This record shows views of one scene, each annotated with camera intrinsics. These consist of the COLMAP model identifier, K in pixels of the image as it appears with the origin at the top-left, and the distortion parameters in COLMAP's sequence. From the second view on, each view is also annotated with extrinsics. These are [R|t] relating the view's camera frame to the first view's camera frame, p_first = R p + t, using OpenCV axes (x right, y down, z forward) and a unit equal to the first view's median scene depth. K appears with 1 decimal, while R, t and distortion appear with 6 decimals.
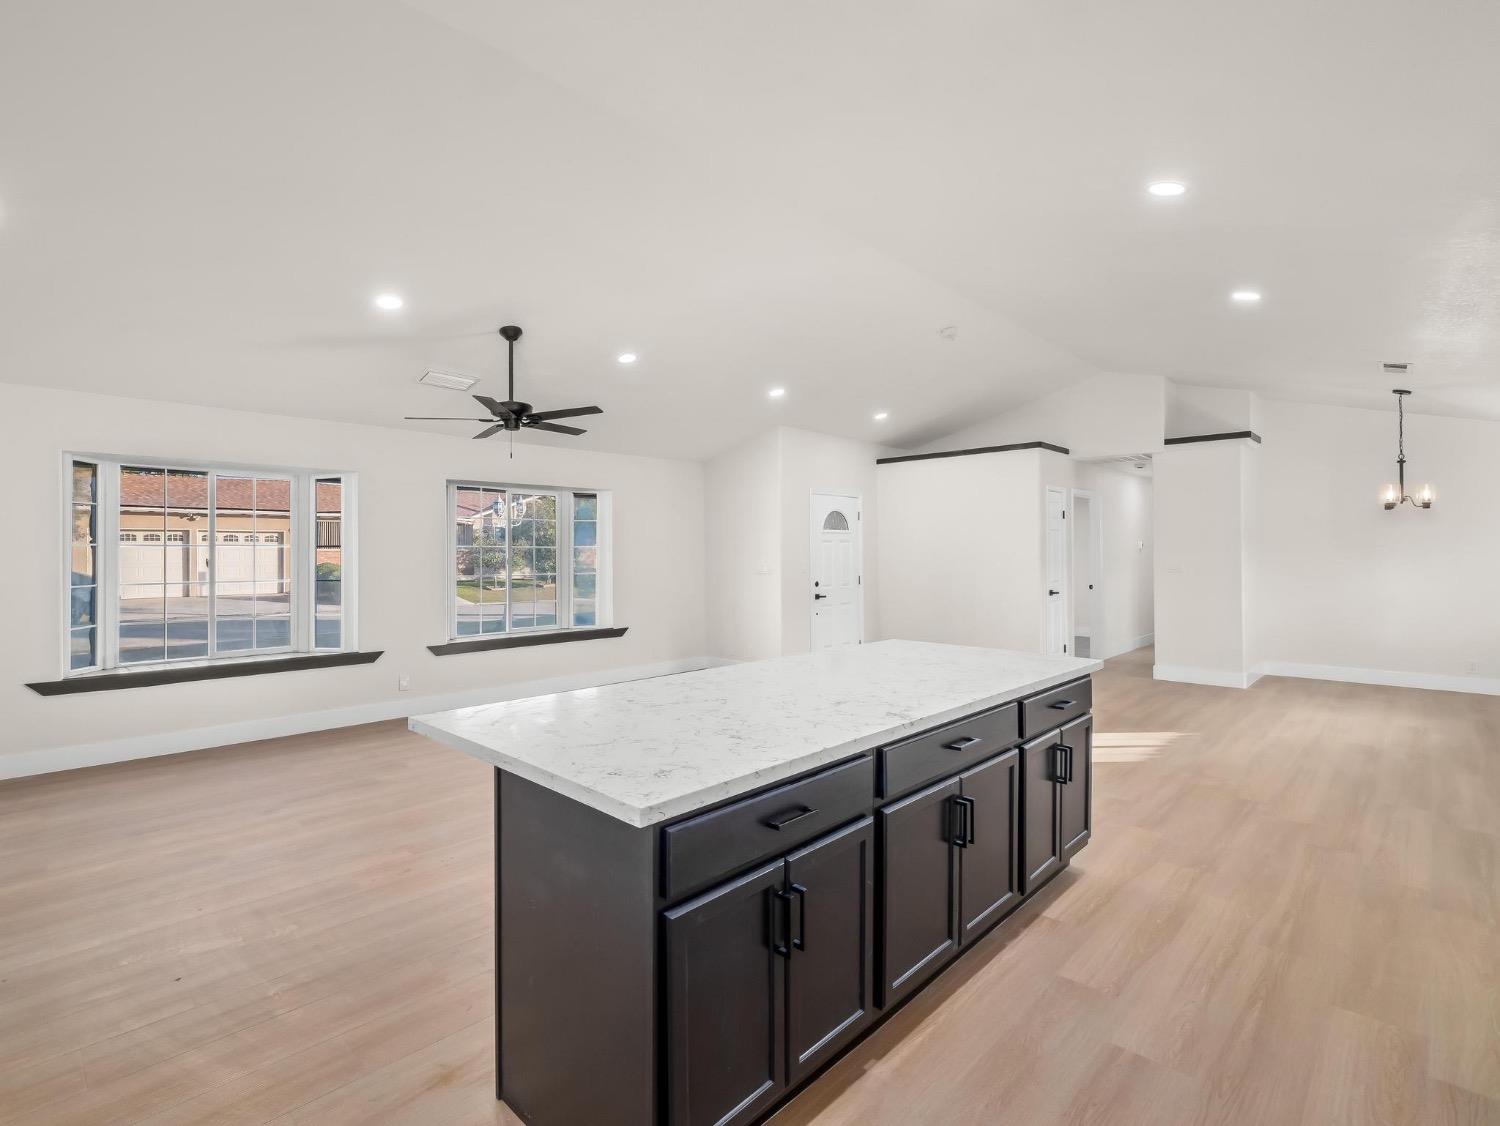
lens RADIAL K [[726.2, 0, 746.4], [0, 726.2, 558.7], [0, 0, 1]] dist [-0.019443, 0.000410]
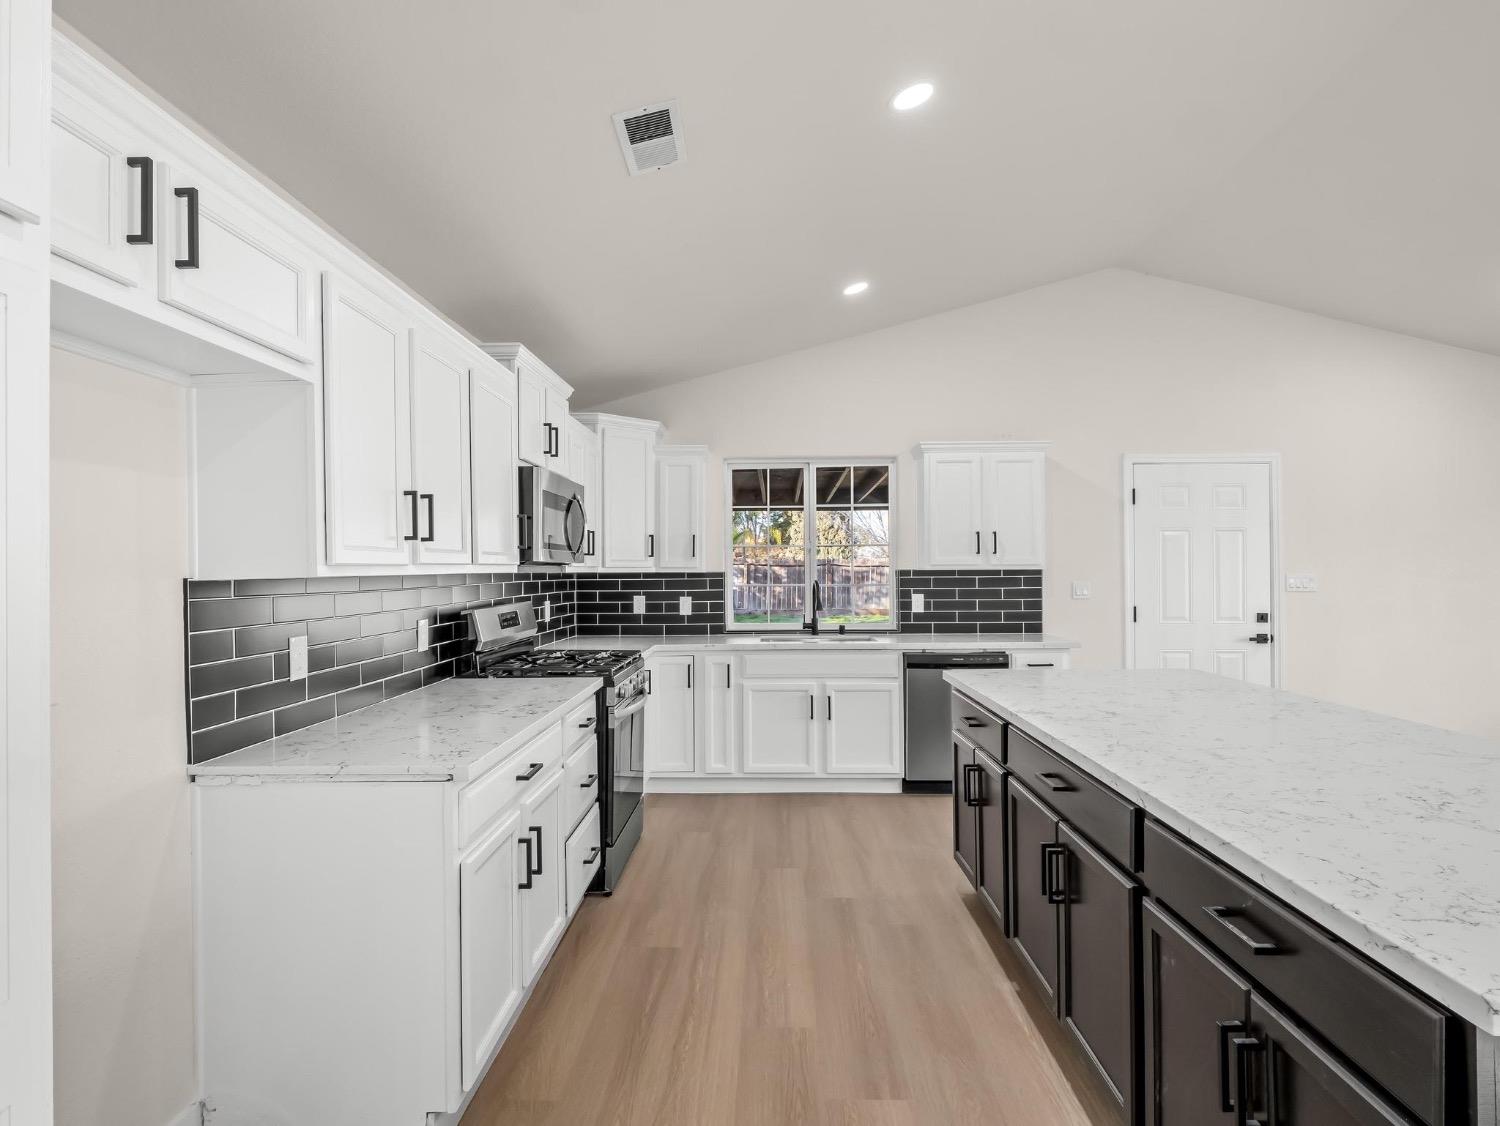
lens RADIAL K [[771.9, 0, 745.5], [0, 771.9, 564.0], [0, 0, 1]] dist [-0.002886, -0.000574]
pose [[-0.744283, 0.004260, -0.667851, 0.497586], [0.003574, 0.999991, 0.002395, -0.001648], [0.667855, -0.000604, -0.744291, 0.604861]]
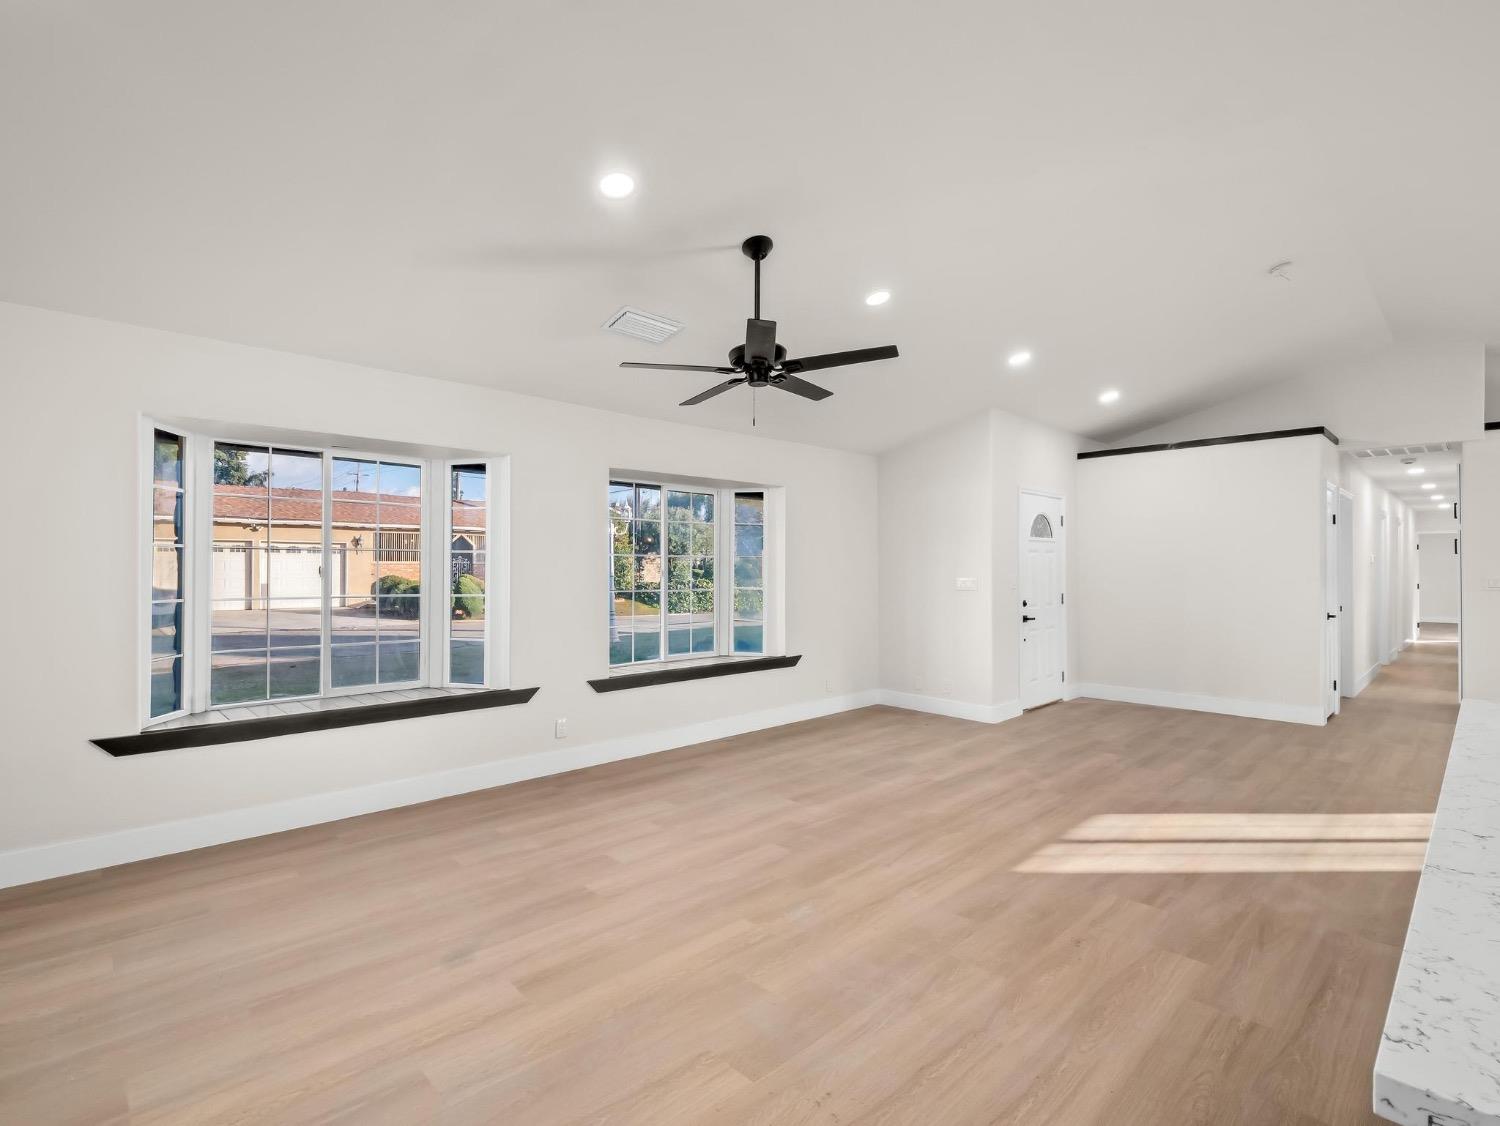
lens RADIAL K [[724.8, 0, 745.9], [0, 724.8, 573.5], [0, 0, 1]] dist [-0.016275, -0.000321]
pose [[0.998902, 0.005375, -0.046546, -0.276842], [-0.005450, 0.999984, -0.001497, 0.006523], [0.046537, 0.001749, 0.998915, 0.269589]]
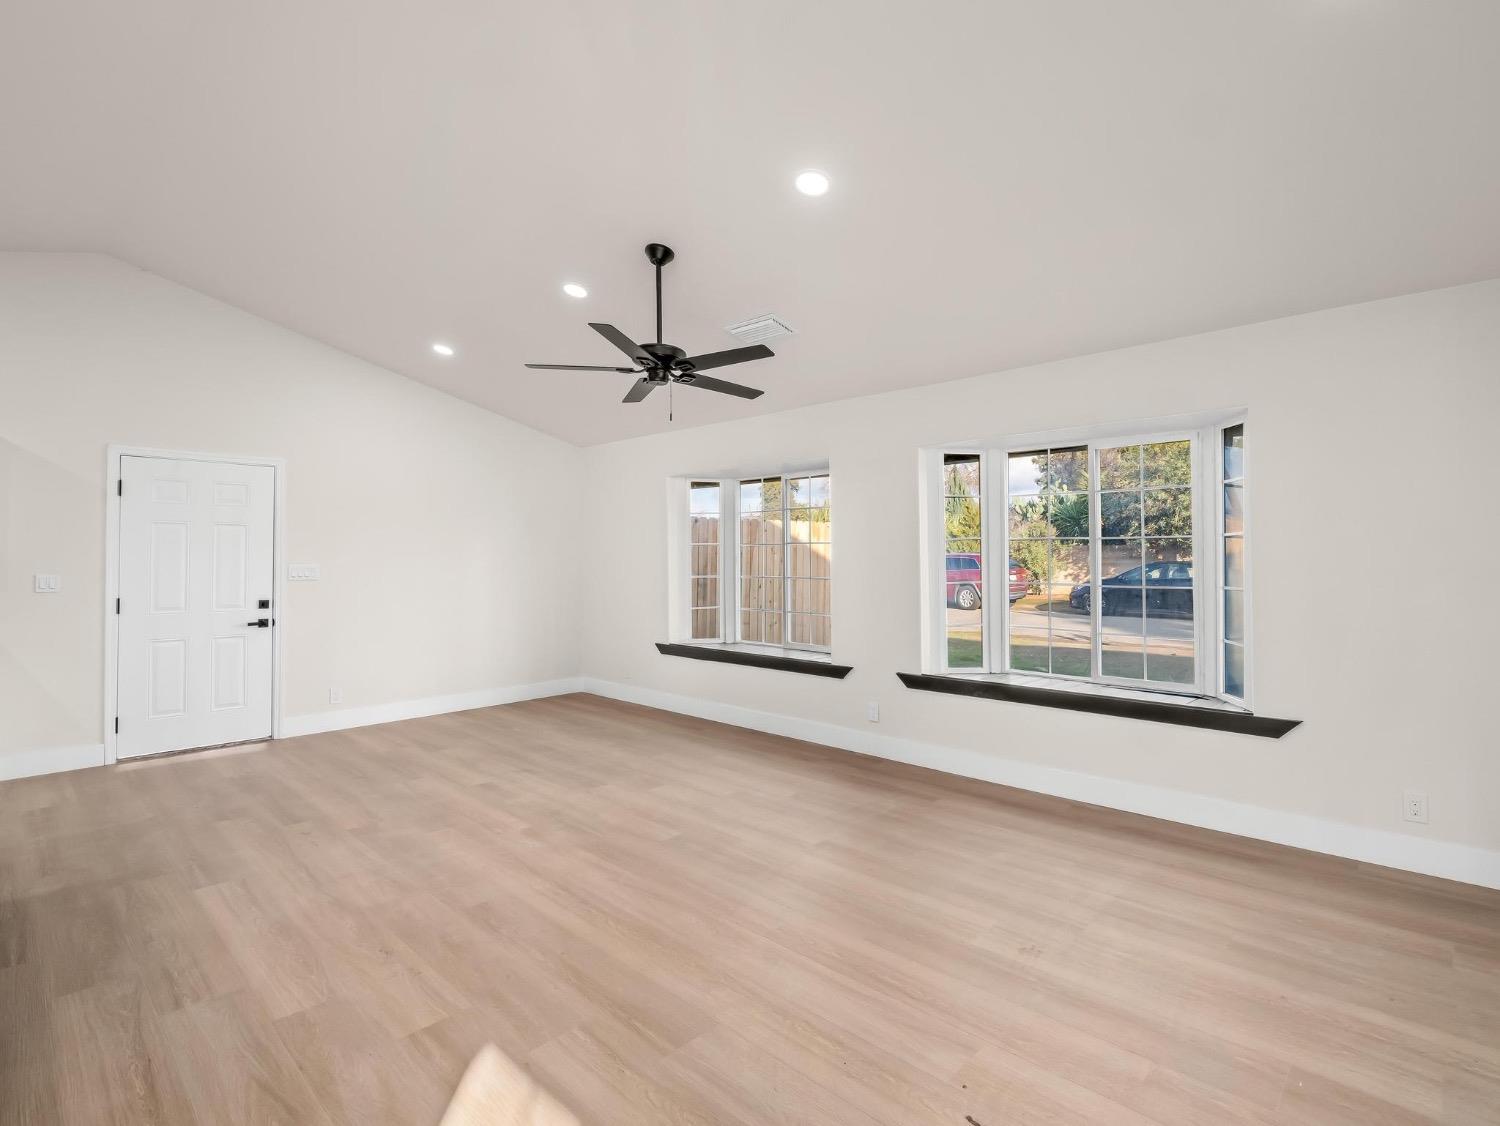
lens RADIAL K [[749.1, 0, 744.7], [0, 749.1, 545.6], [0, 0, 1]] dist [-0.003328, -0.000445]
pose [[-0.013541, -0.010692, -0.999851, 0.404201], [-0.004183, 0.999935, -0.010637, -0.003030], [0.999900, 0.004038, -0.013585, 0.999433]]
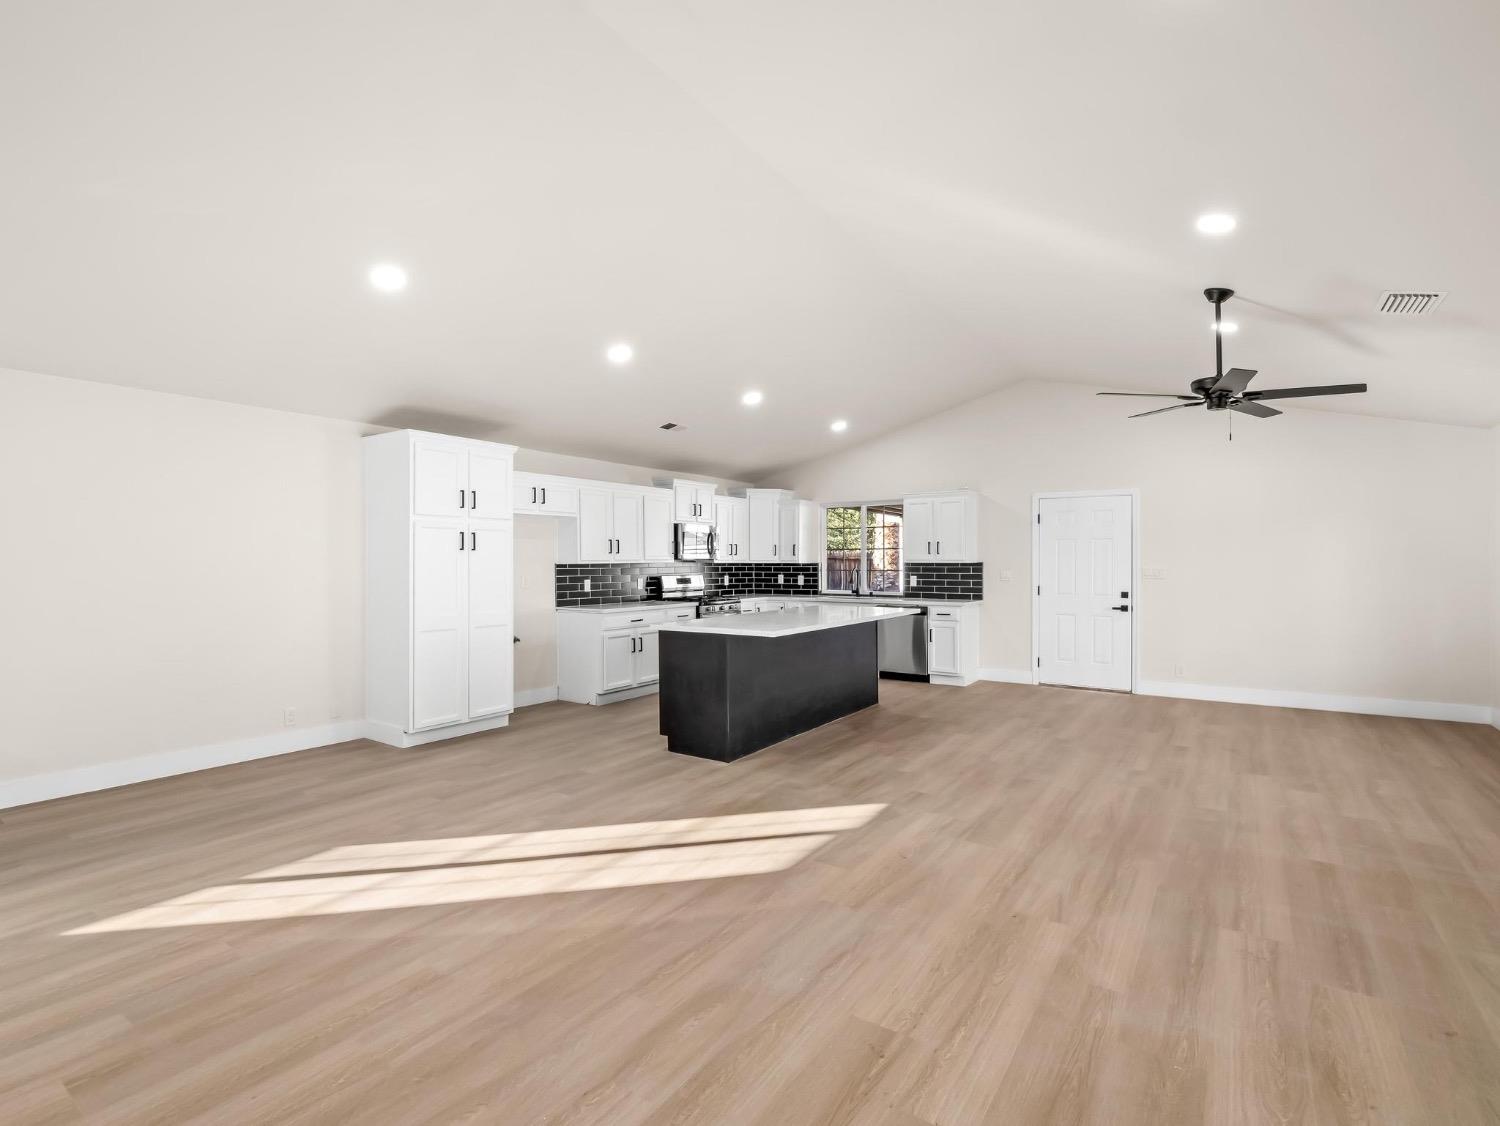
lens RADIAL K [[726.2, 0, 746.4], [0, 726.2, 558.7], [0, 0, 1]] dist [-0.019443, 0.000410]
pose [[-0.987711, 0.004188, -0.156237, 0.316141], [0.003327, 0.999978, 0.005771, -0.010470], [0.156258, 0.005181, -0.987703, 1.582061]]
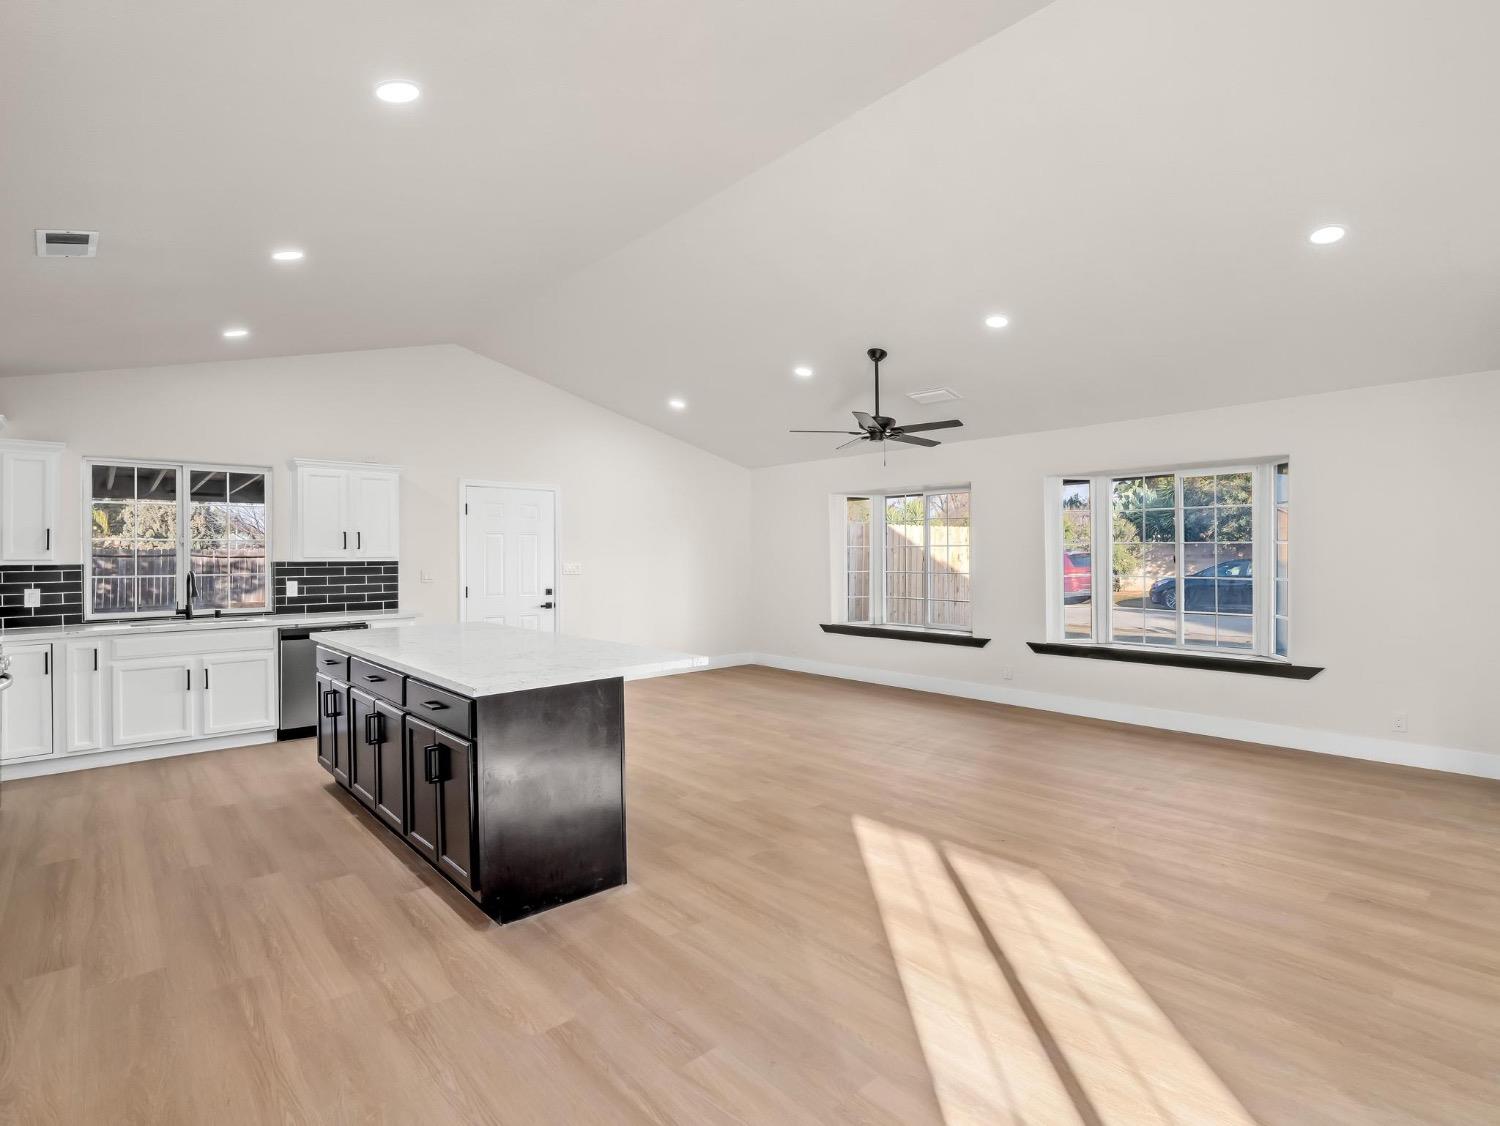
lens RADIAL K [[762.0, 0, 745.1], [0, 762.0, 554.6], [0, 0, 1]] dist [-0.005921, -0.001524]
pose [[-0.088361, 0.004130, -0.996080, 0.783988], [-0.001804, 0.999989, 0.004307, -0.007935], [0.996087, 0.002178, -0.088352, 0.819018]]
